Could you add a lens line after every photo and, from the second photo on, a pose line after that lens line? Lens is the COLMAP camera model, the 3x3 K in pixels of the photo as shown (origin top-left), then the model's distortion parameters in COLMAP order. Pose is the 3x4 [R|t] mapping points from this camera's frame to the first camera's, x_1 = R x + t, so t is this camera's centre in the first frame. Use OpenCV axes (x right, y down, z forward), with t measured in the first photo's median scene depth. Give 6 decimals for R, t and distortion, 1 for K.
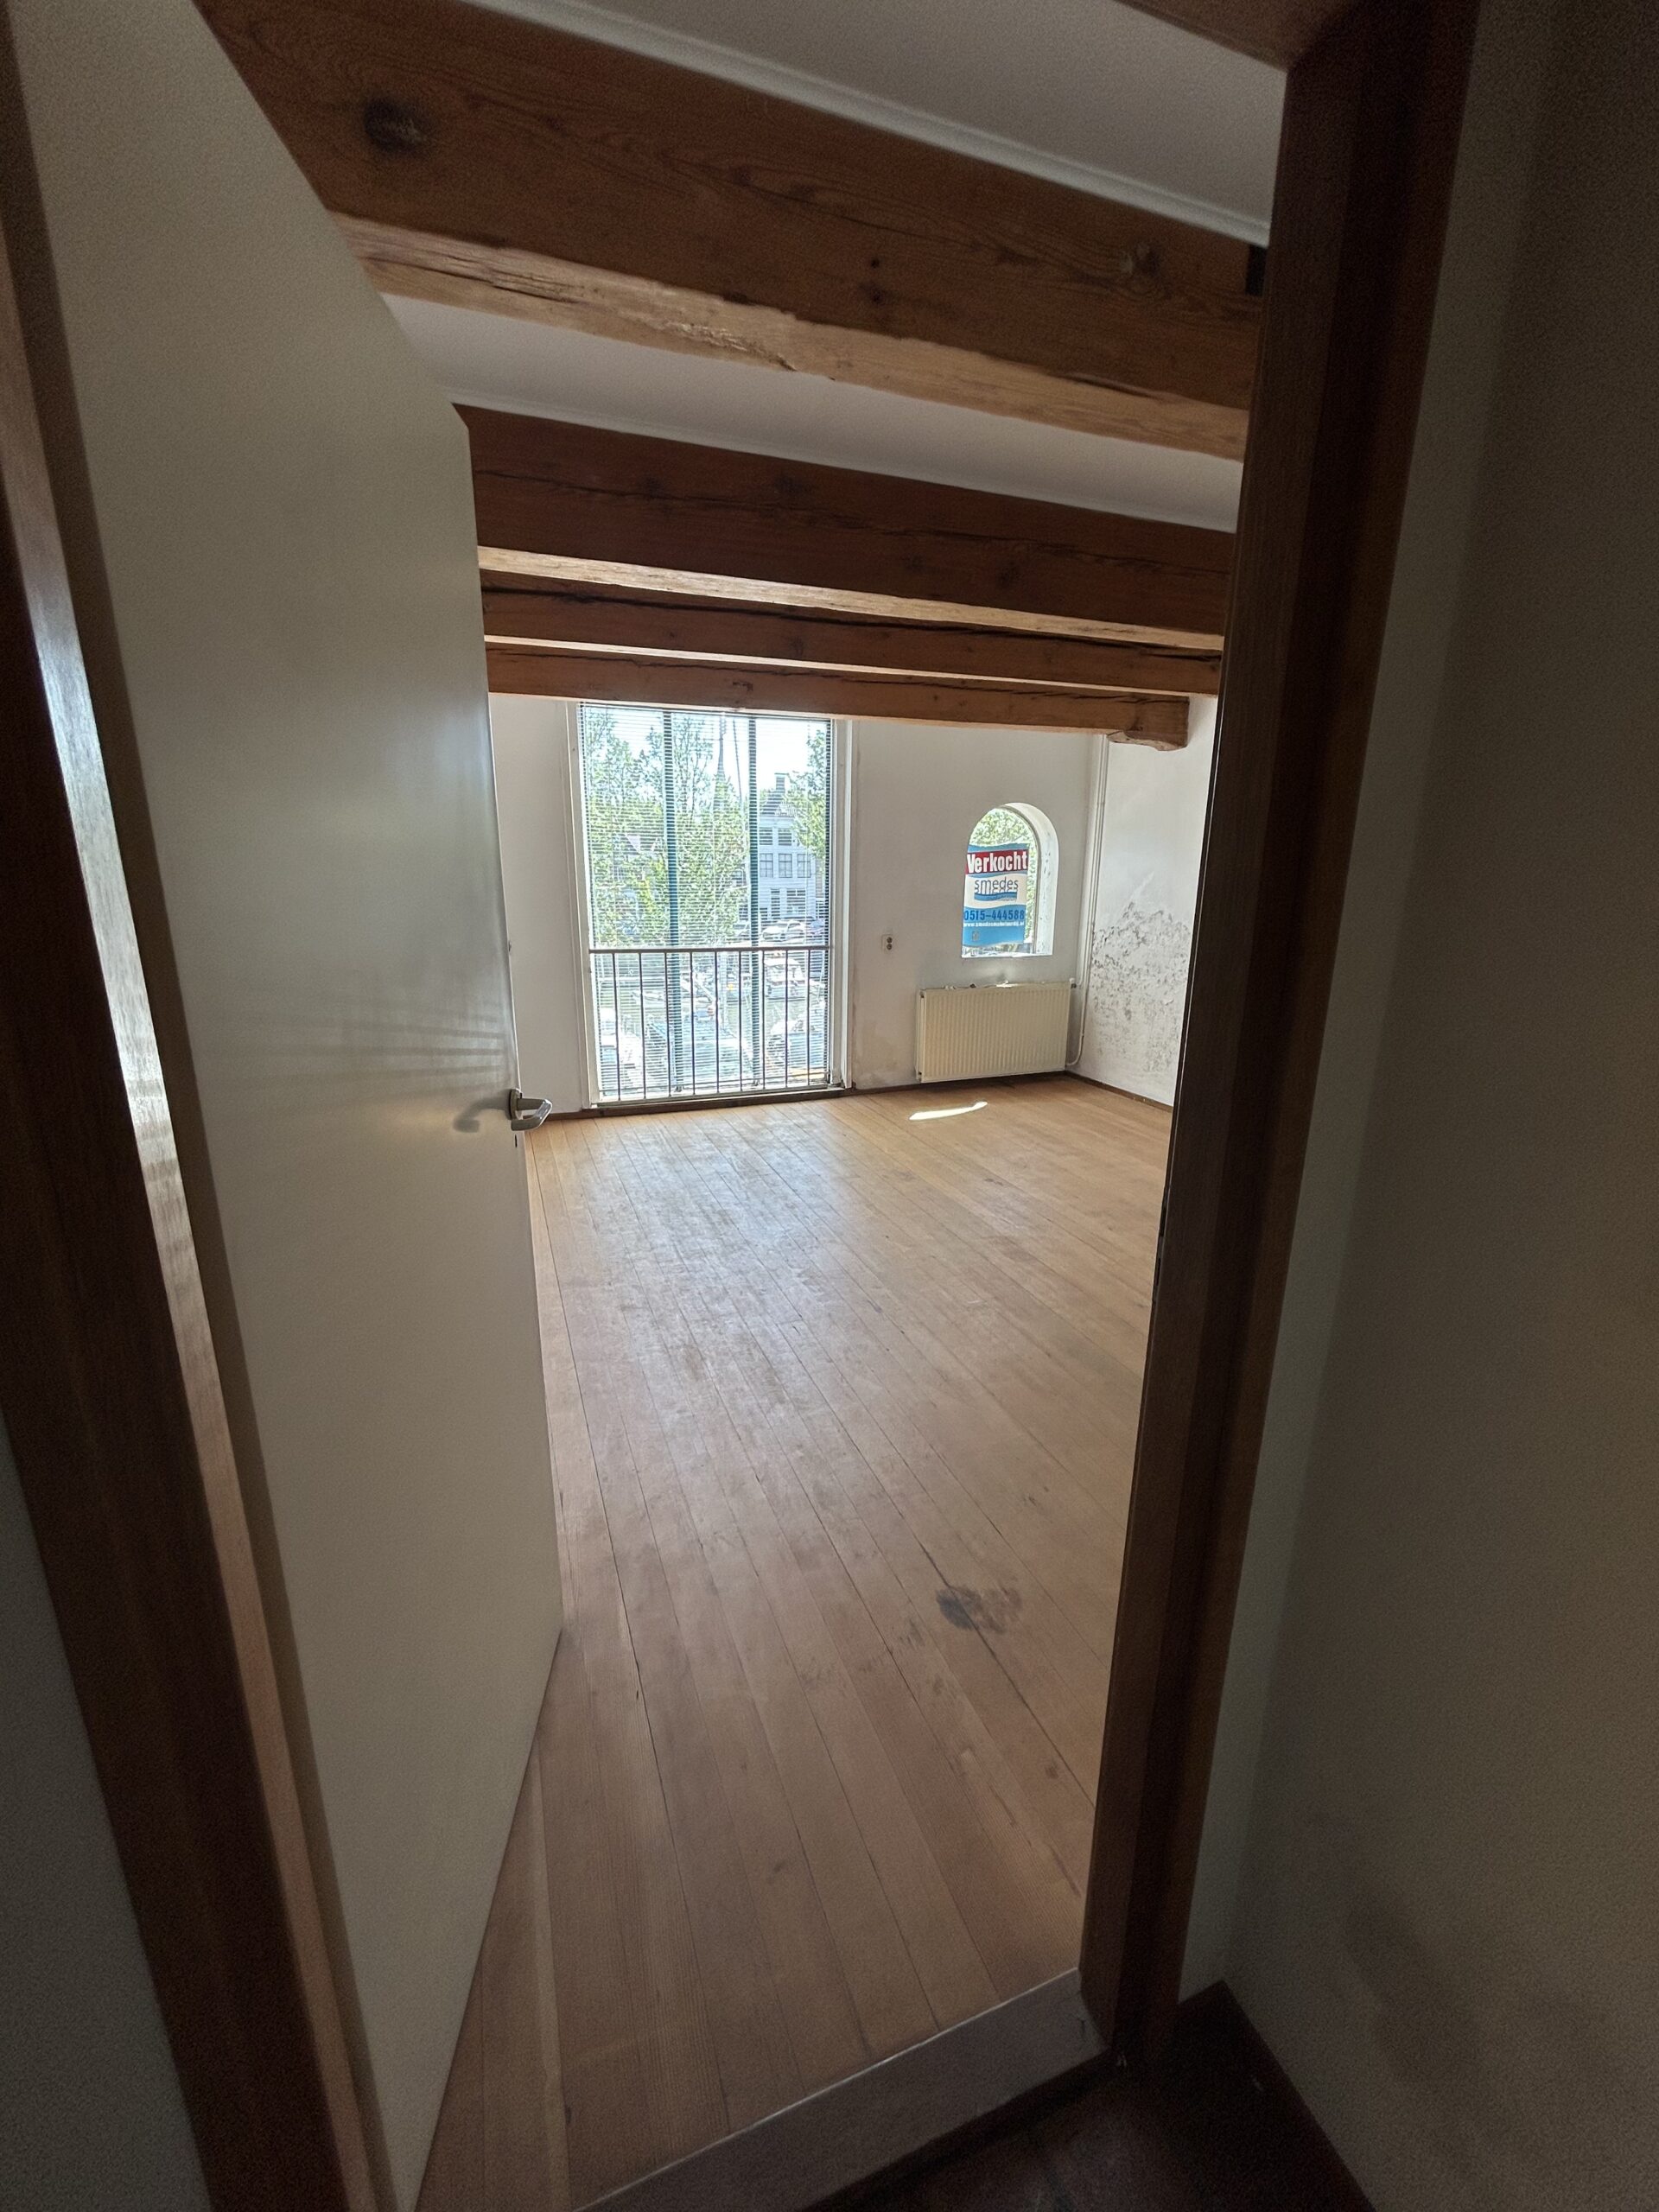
lens RADIAL K [[896.0, 0, 830.9], [0, 896.0, 1110.0], [0, 0, 1]] dist [0.008250, -0.000351]
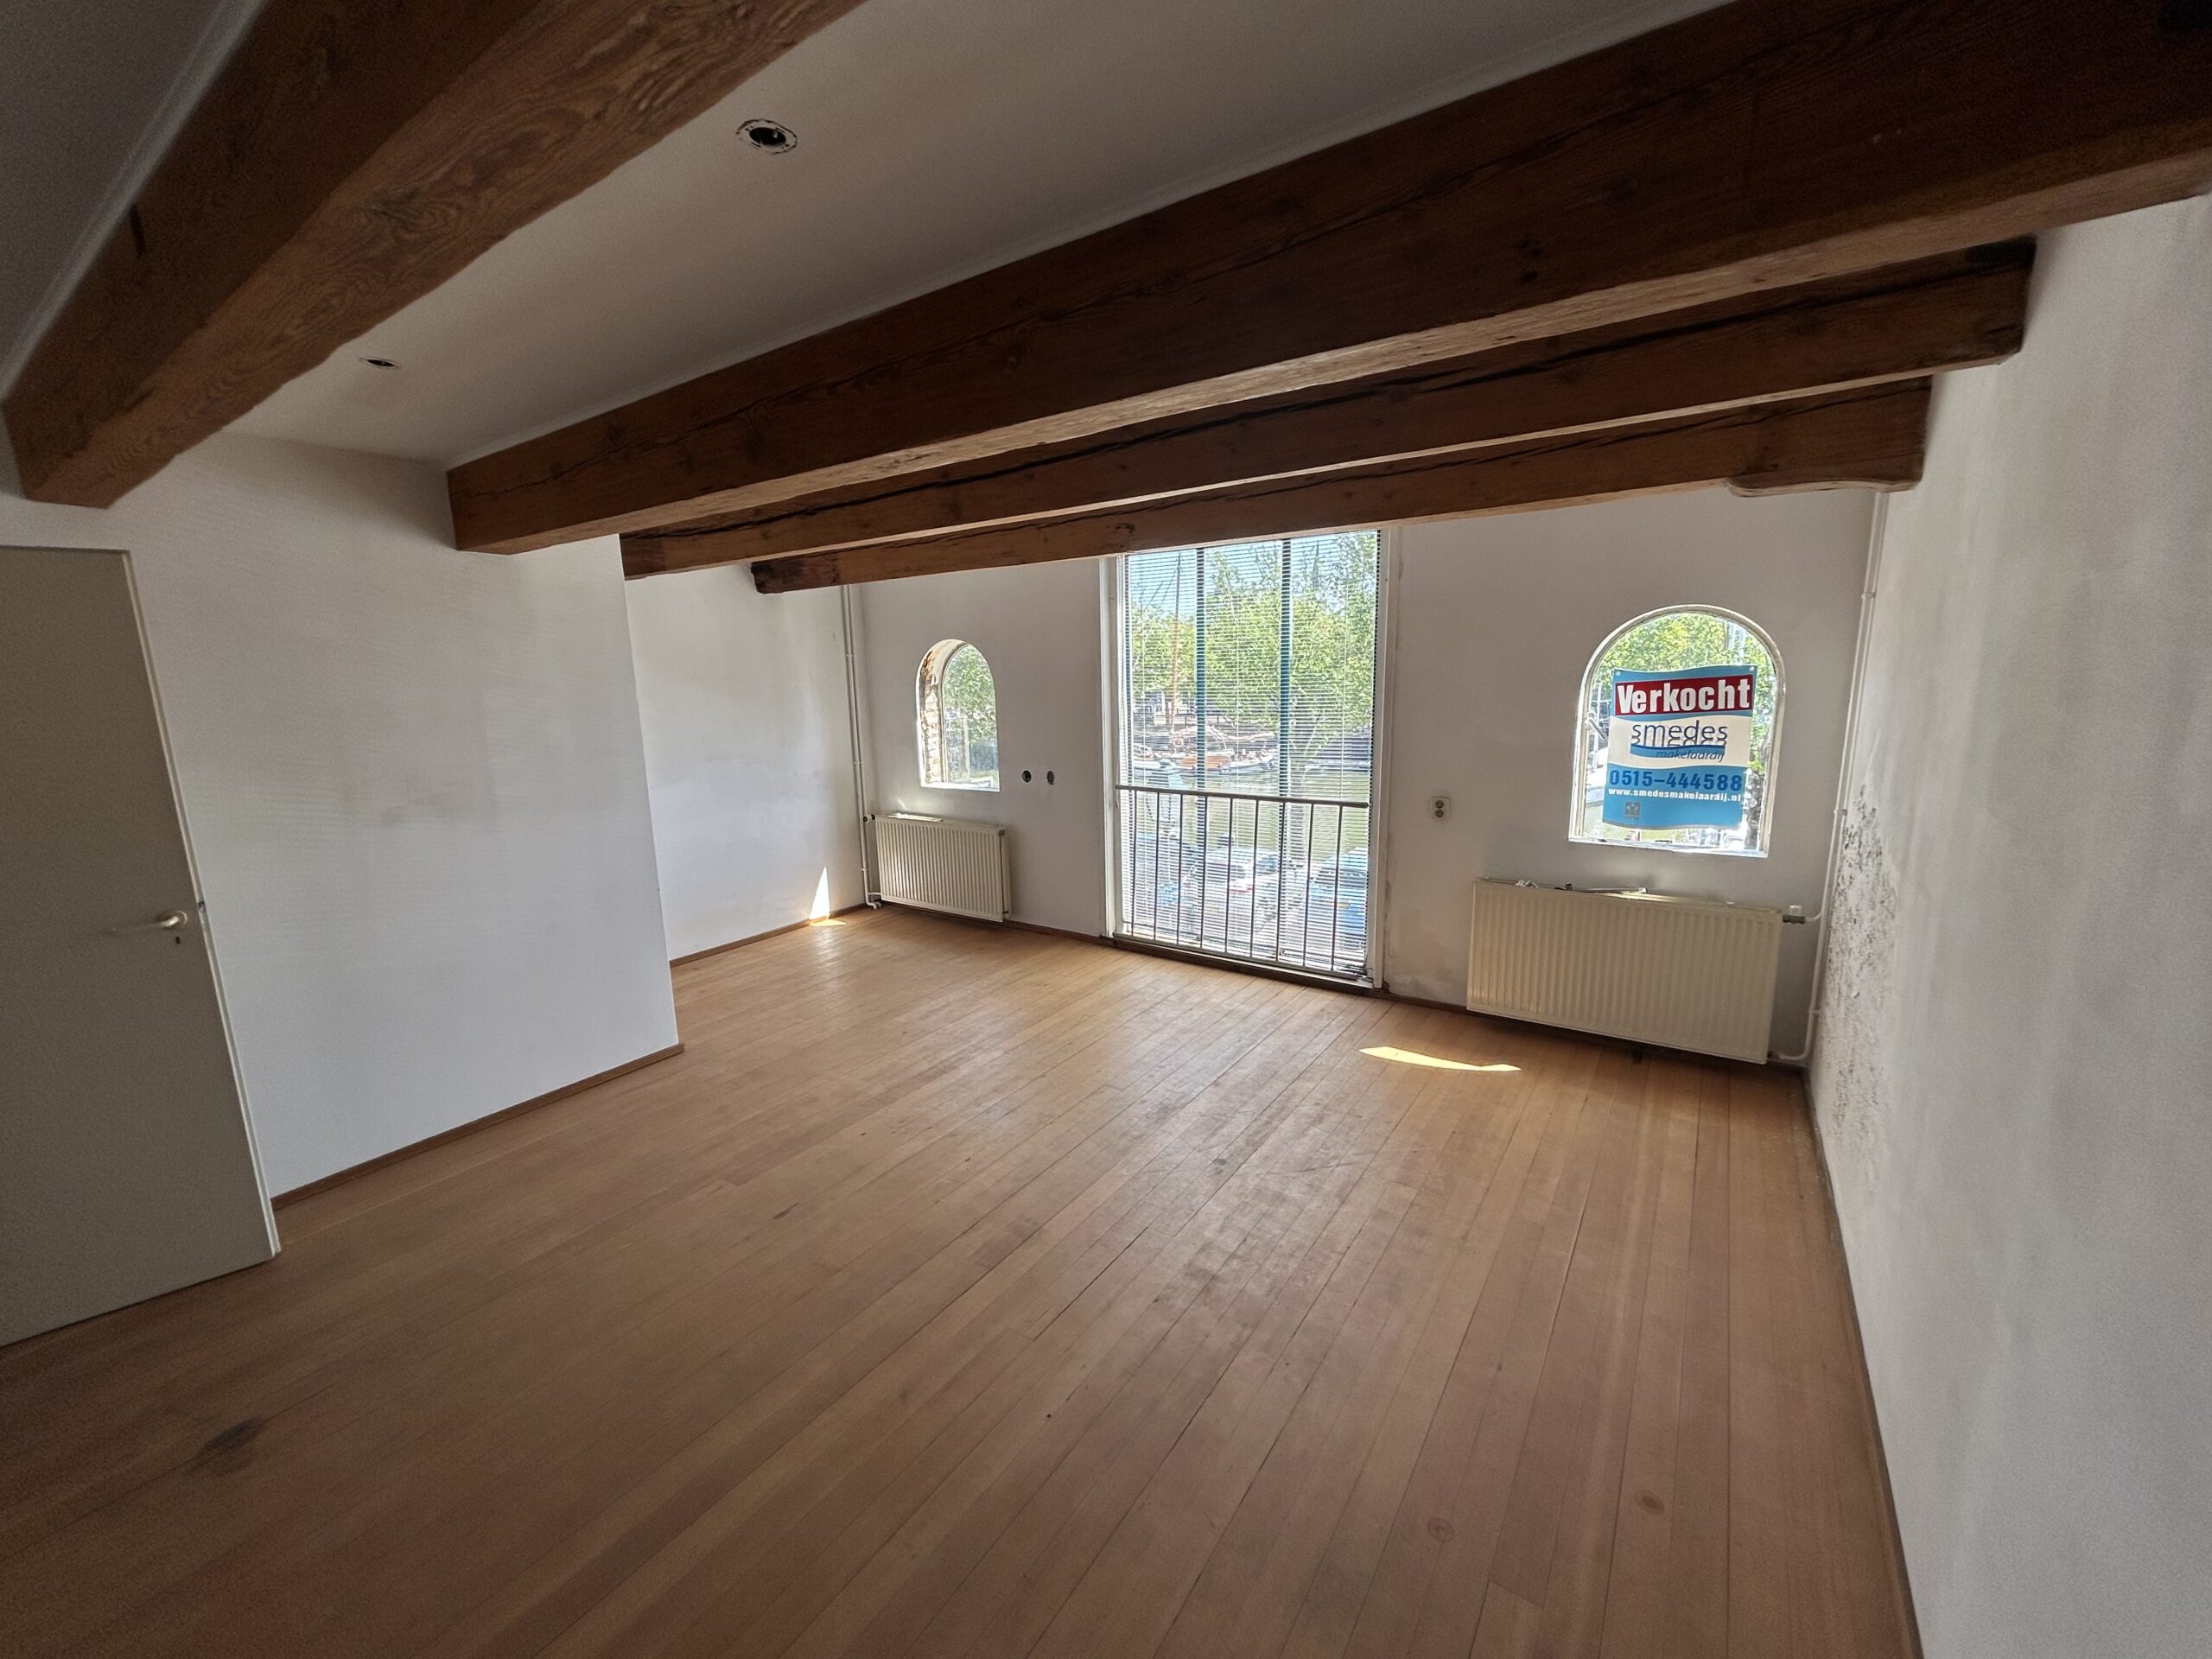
lens RADIAL K [[896.0, 0, 1102.2], [0, 896.0, 825.9], [0, 0, 1]] dist [0.008250, -0.000351]
pose [[0.561387, 0.127137, -0.817729, 0.483410], [-0.188707, 0.981762, 0.023089, -0.130429], [0.805750, 0.141350, 0.575140, 0.342560]]
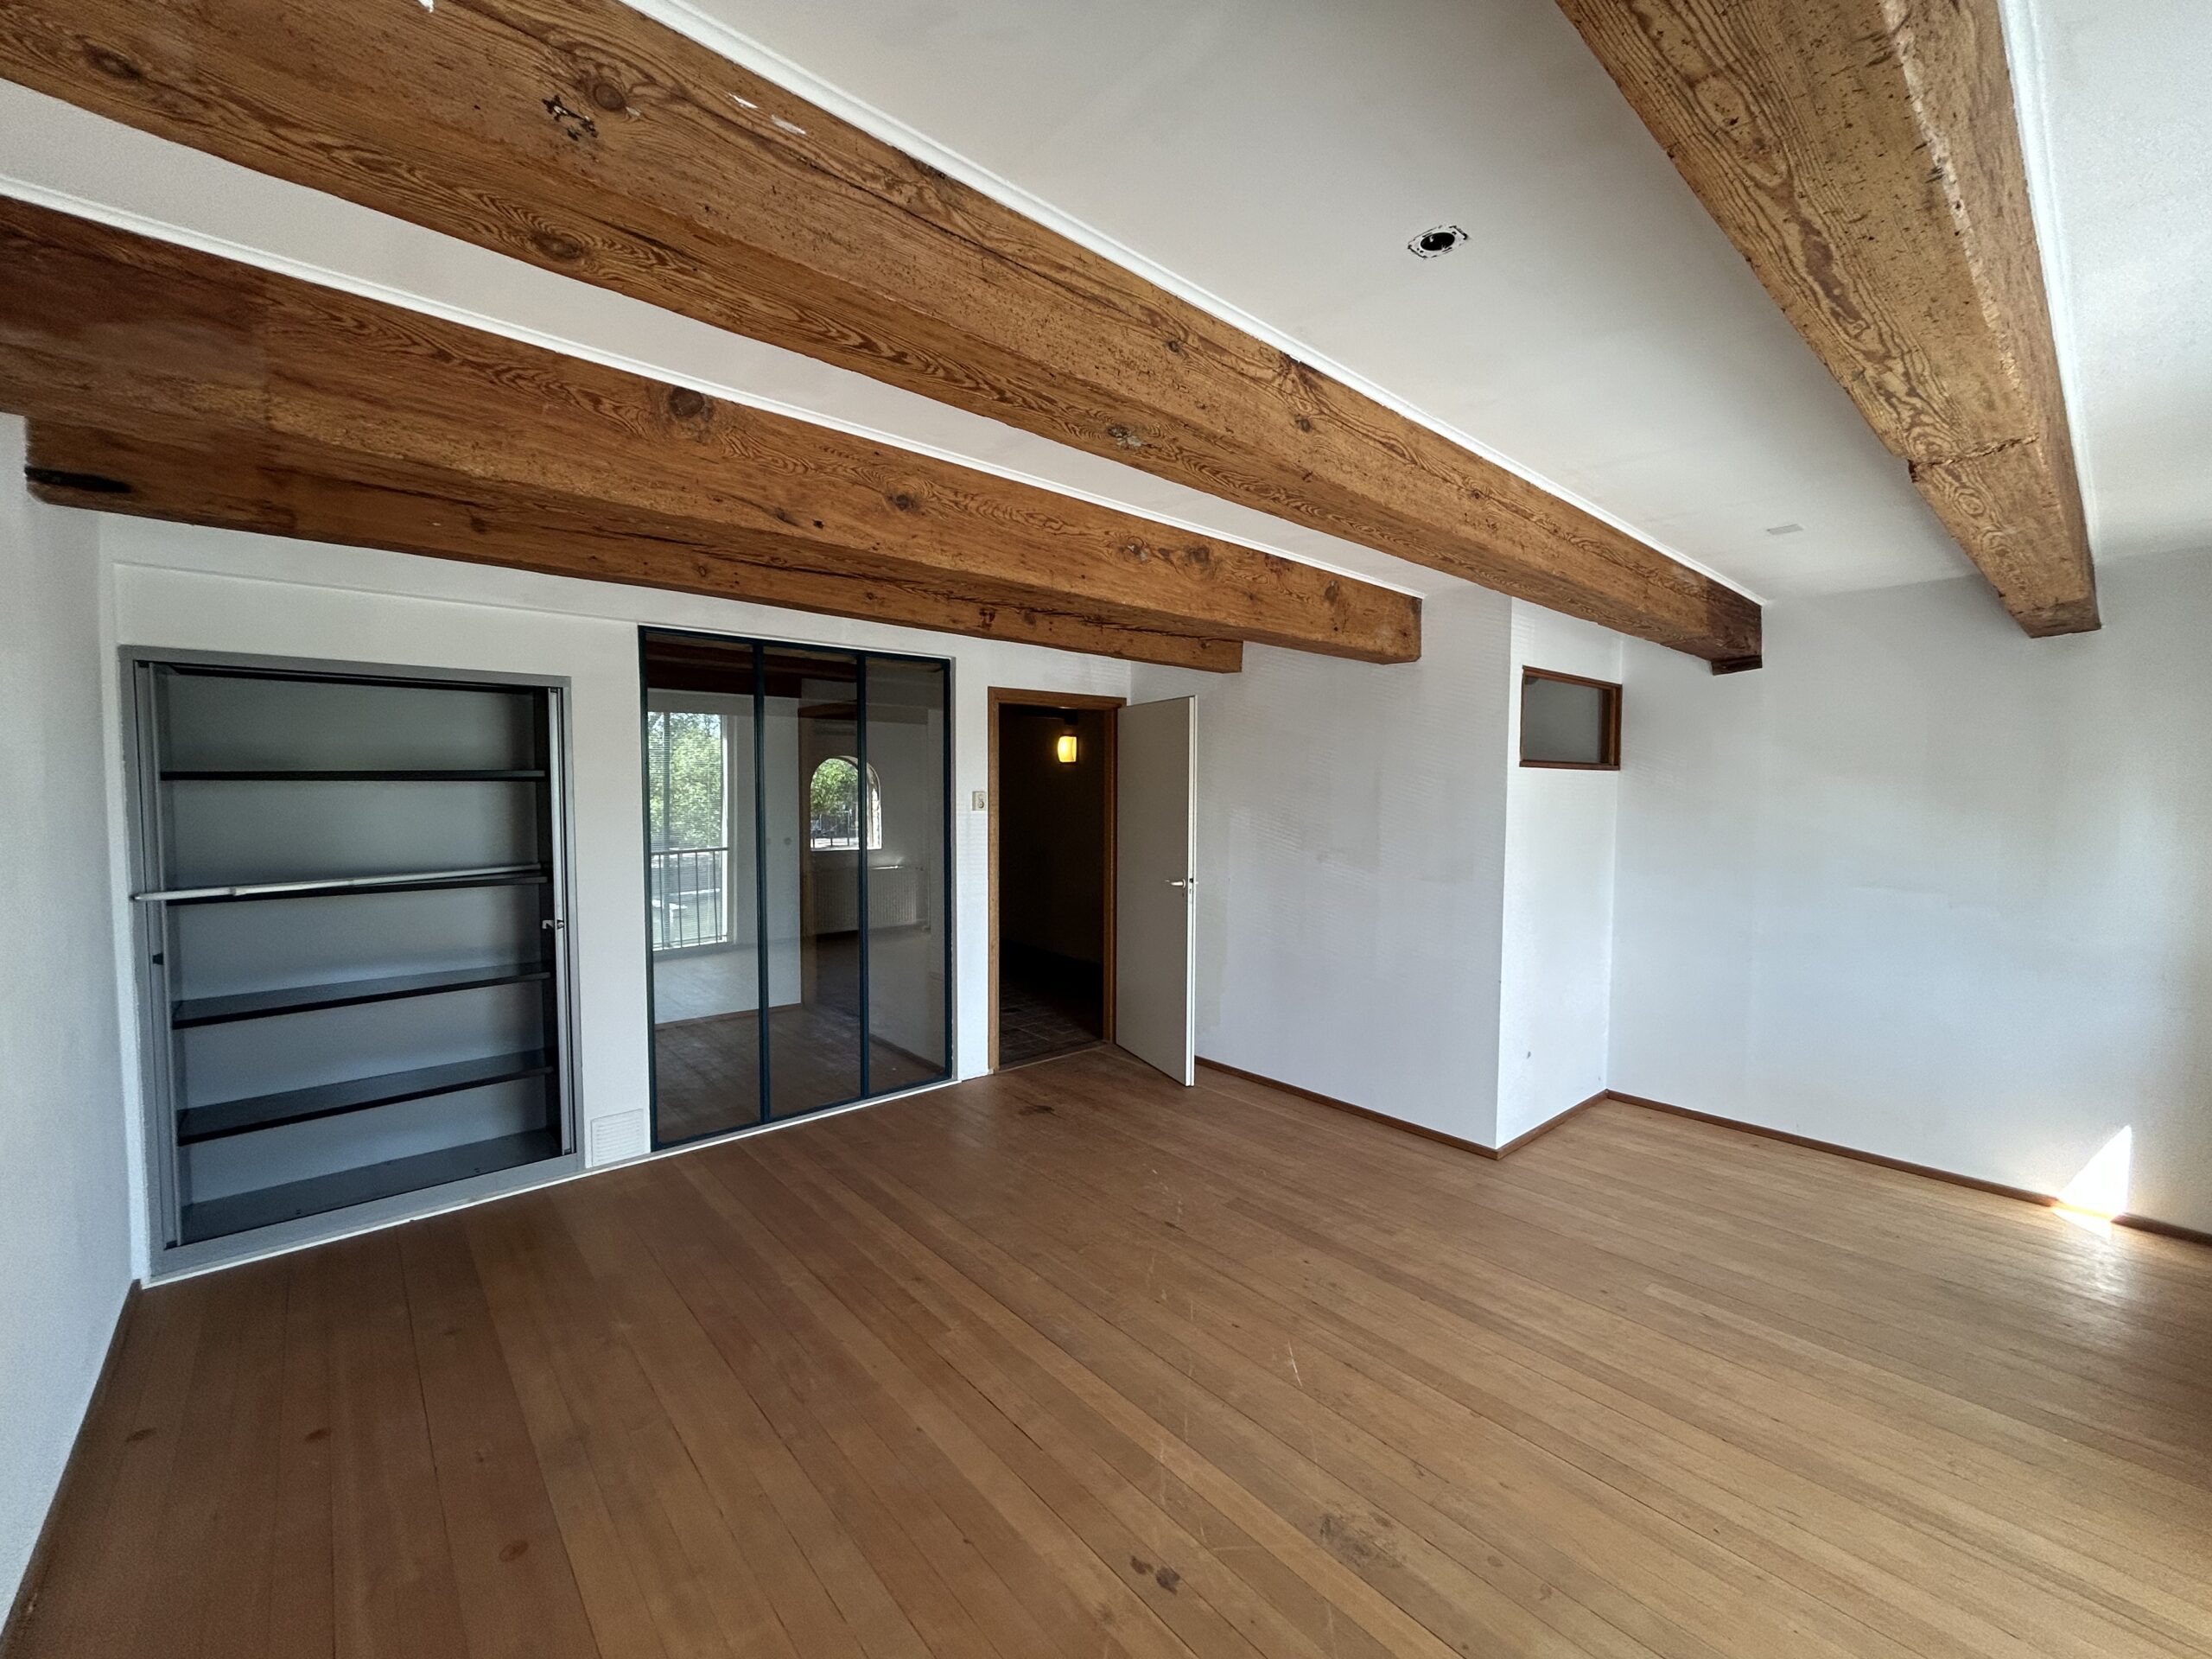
lens RADIAL K [[896.0, 0, 1107.0], [0, 896.0, 829.1], [0, 0, 1]] dist [0.008250, -0.000351]
pose [[-0.938808, 0.003471, -0.344423, 0.245195], [-0.103853, 0.950561, 0.292657, -0.263927], [0.328411, 0.310519, -0.892034, 0.901535]]
